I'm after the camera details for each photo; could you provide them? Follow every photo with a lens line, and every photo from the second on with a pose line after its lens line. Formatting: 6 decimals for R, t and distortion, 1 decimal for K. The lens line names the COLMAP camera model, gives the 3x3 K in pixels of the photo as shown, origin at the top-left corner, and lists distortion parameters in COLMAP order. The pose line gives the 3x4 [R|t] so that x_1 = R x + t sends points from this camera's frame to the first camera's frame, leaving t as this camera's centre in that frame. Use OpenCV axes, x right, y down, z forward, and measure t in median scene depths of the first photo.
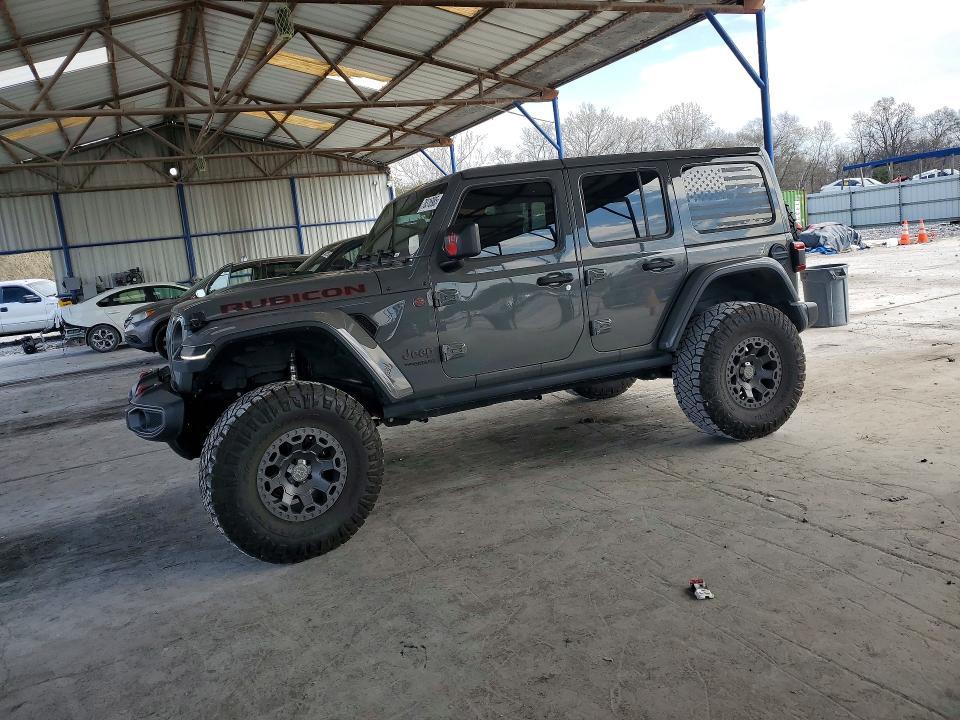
lens RADIAL K [[738.6, 0, 475.5], [0, 738.6, 342.2], [0, 0, 1]] dist [0.012647, 0.007722]
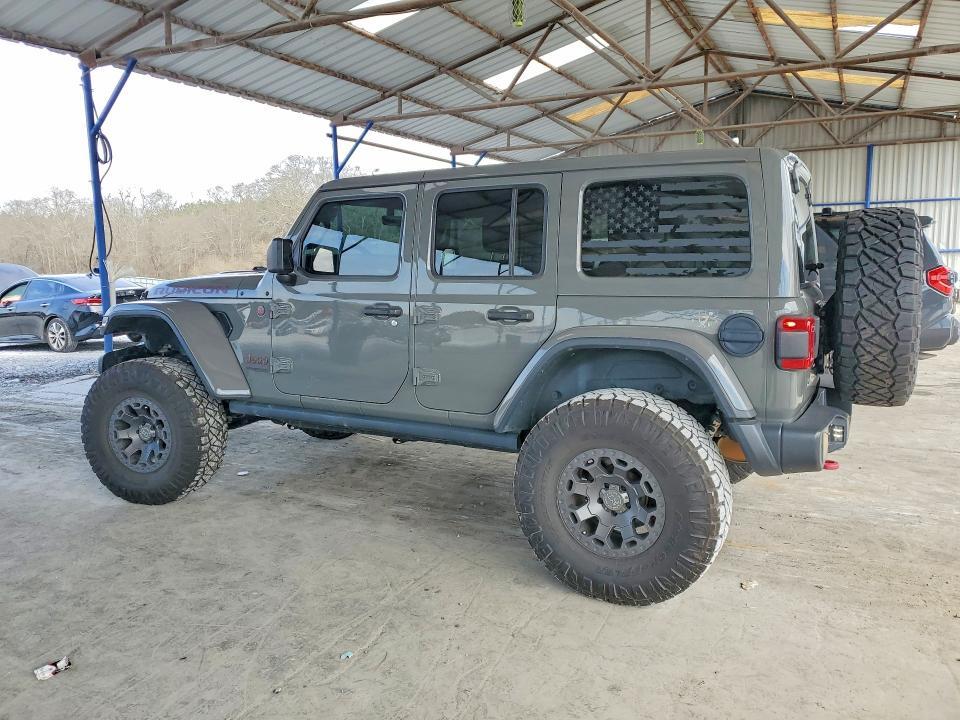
lens RADIAL K [[752.7, 0, 476.6], [0, 752.7, 338.6], [0, 0, 1]] dist [-0.011358, 0.039997]
pose [[0.617330, 0.190543, -0.763280, 0.763015], [-0.155970, 0.980610, 0.118650, -0.156817], [0.771088, 0.045802, 0.635079, 0.474298]]
